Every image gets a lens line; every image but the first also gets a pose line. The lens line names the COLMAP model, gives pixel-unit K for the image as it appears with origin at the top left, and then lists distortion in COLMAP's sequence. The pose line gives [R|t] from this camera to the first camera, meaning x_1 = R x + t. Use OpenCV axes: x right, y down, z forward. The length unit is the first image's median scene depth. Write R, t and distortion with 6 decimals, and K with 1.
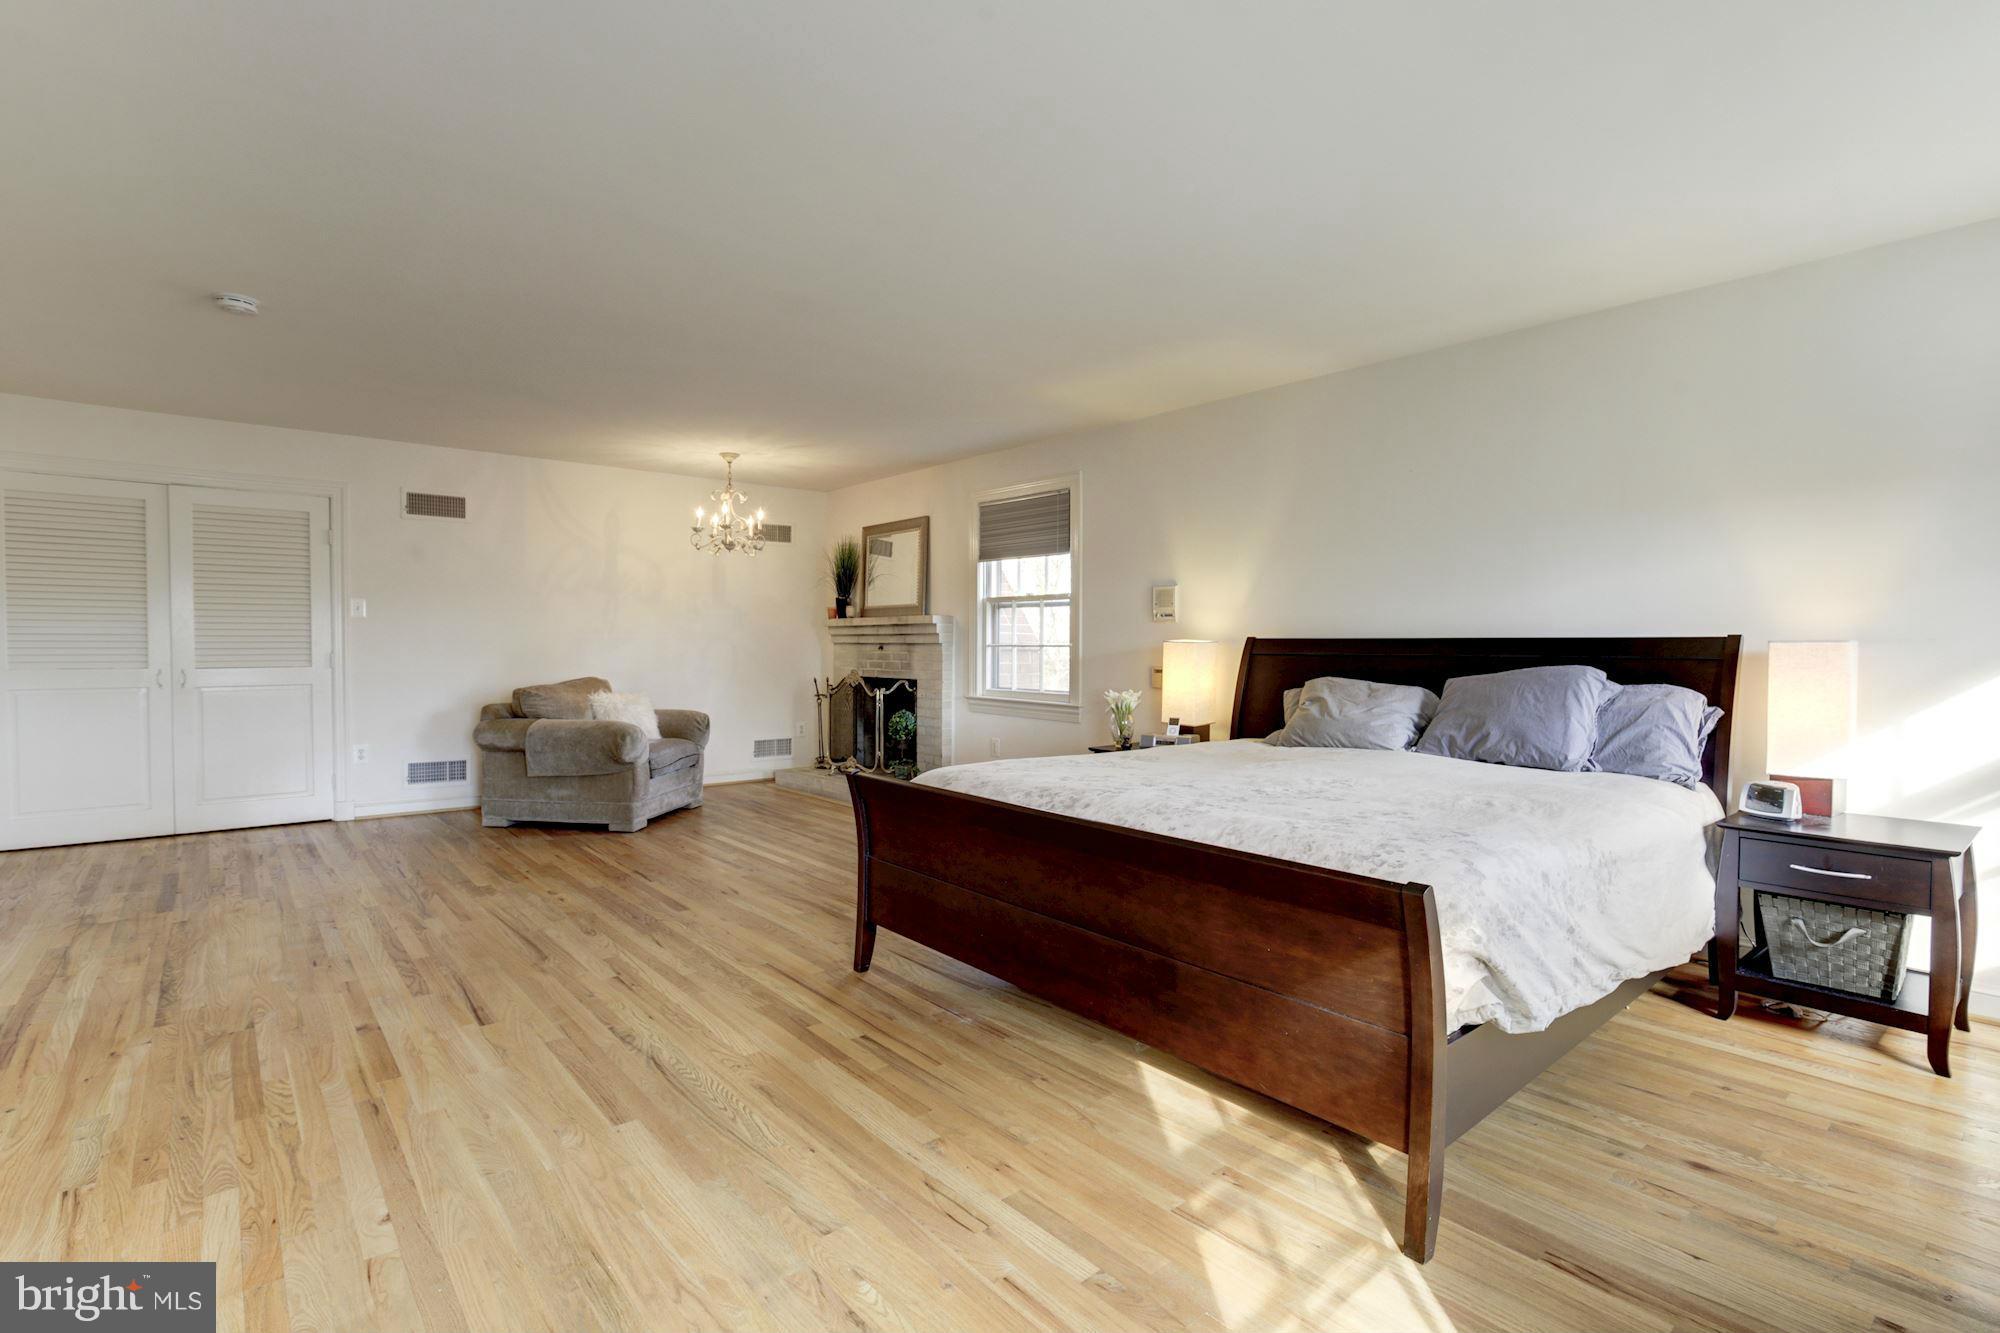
lens RADIAL K [[923.4, 0, 1001.7], [0, 923.4, 666.0], [0, 0, 1]] dist [-0.017917, 0.003121]
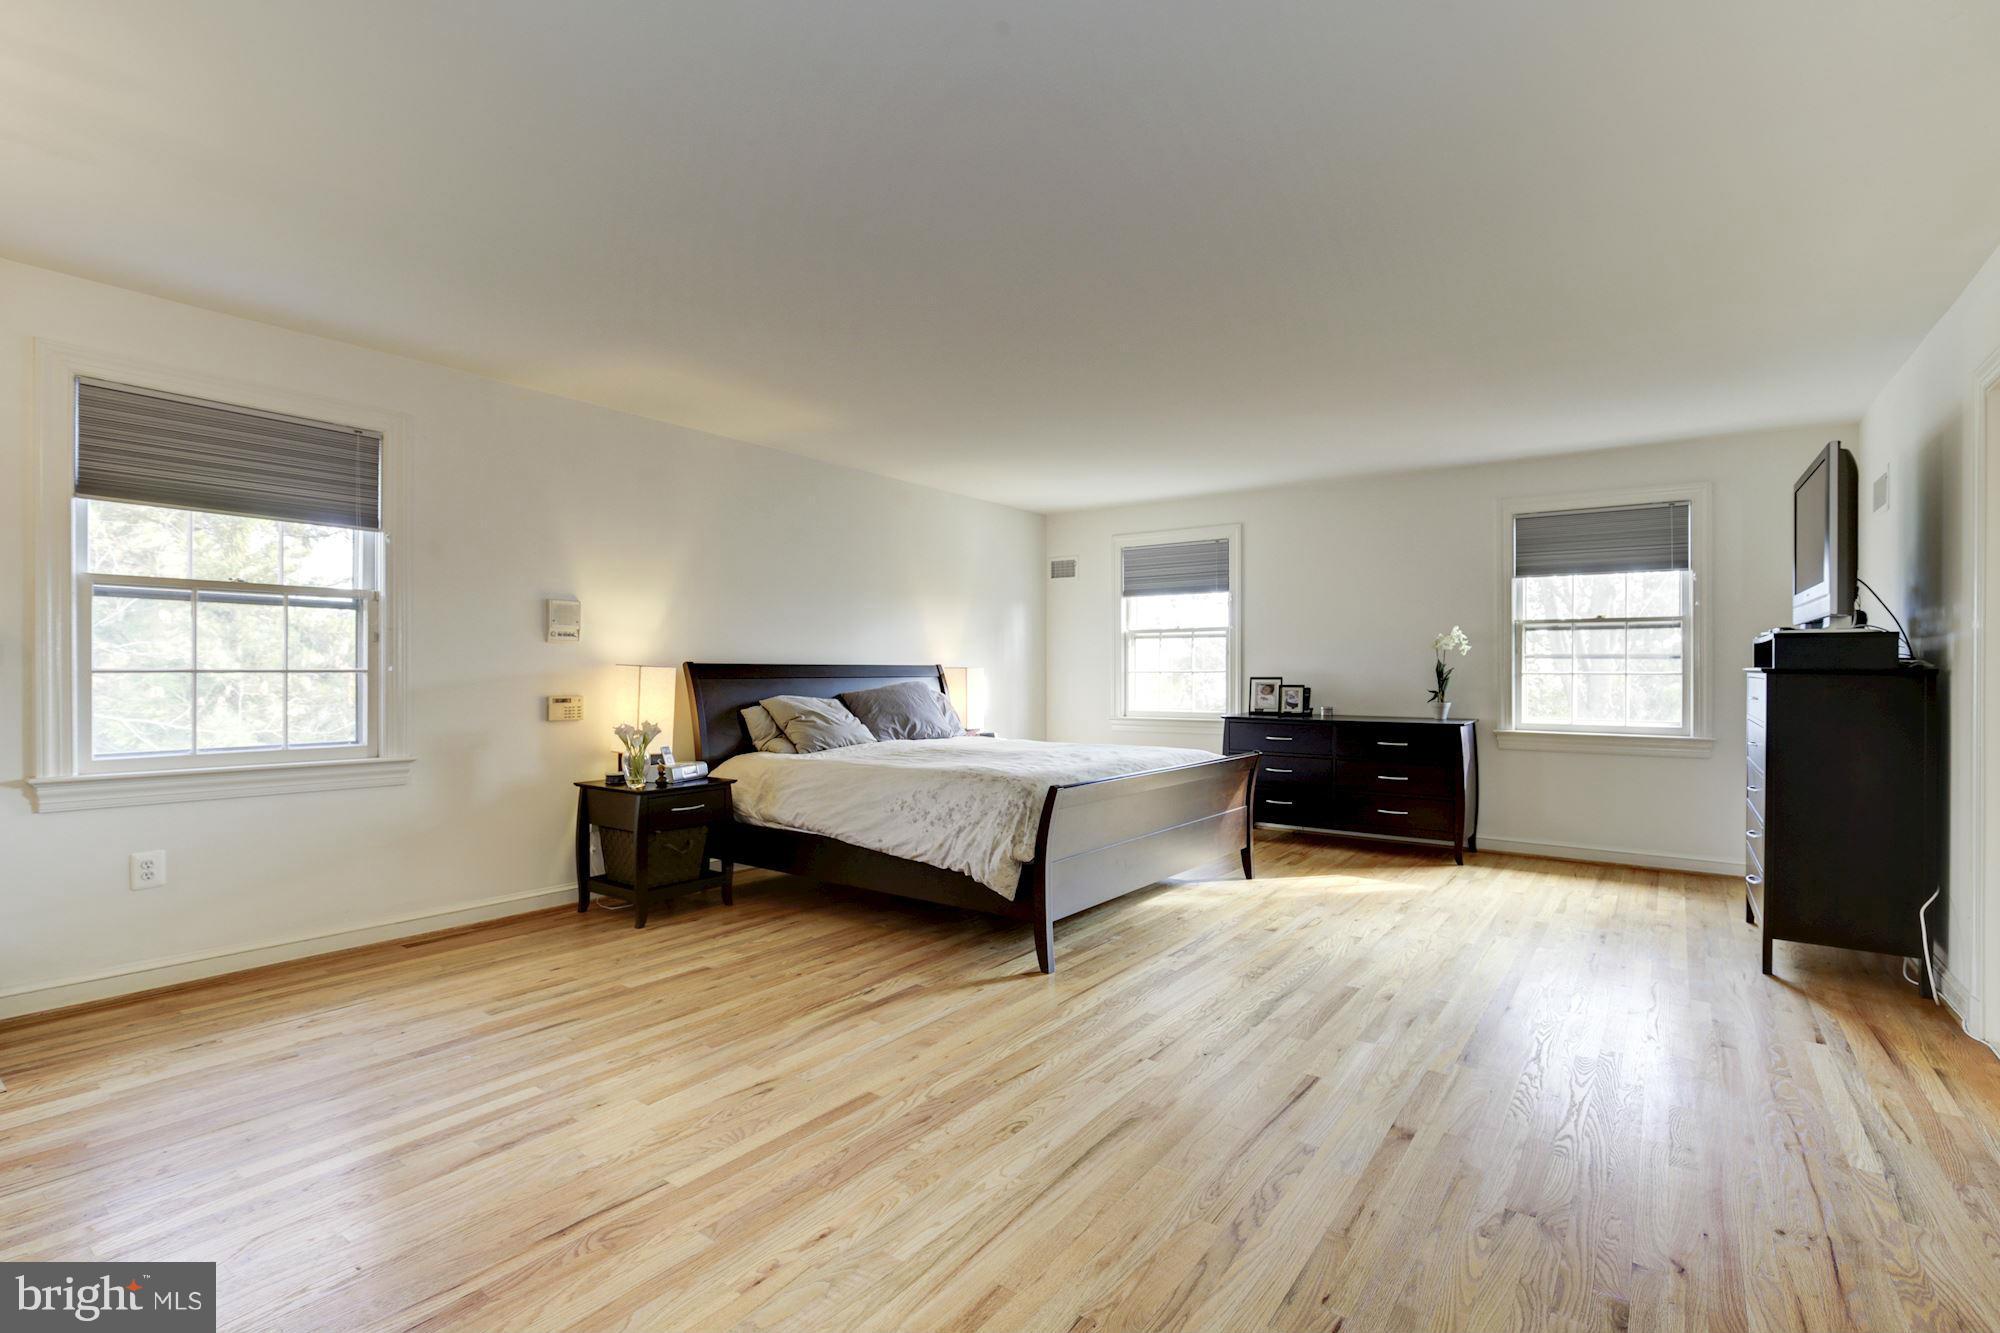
lens RADIAL K [[923.4, 0, 998.6], [0, 923.4, 667.0], [0, 0, 1]] dist [-0.017917, 0.003121]
pose [[-0.220799, -0.002672, 0.975316, -1.046705], [0.017640, 0.999822, 0.006733, -0.033134], [-0.975160, 0.018691, -0.220713, 1.124027]]
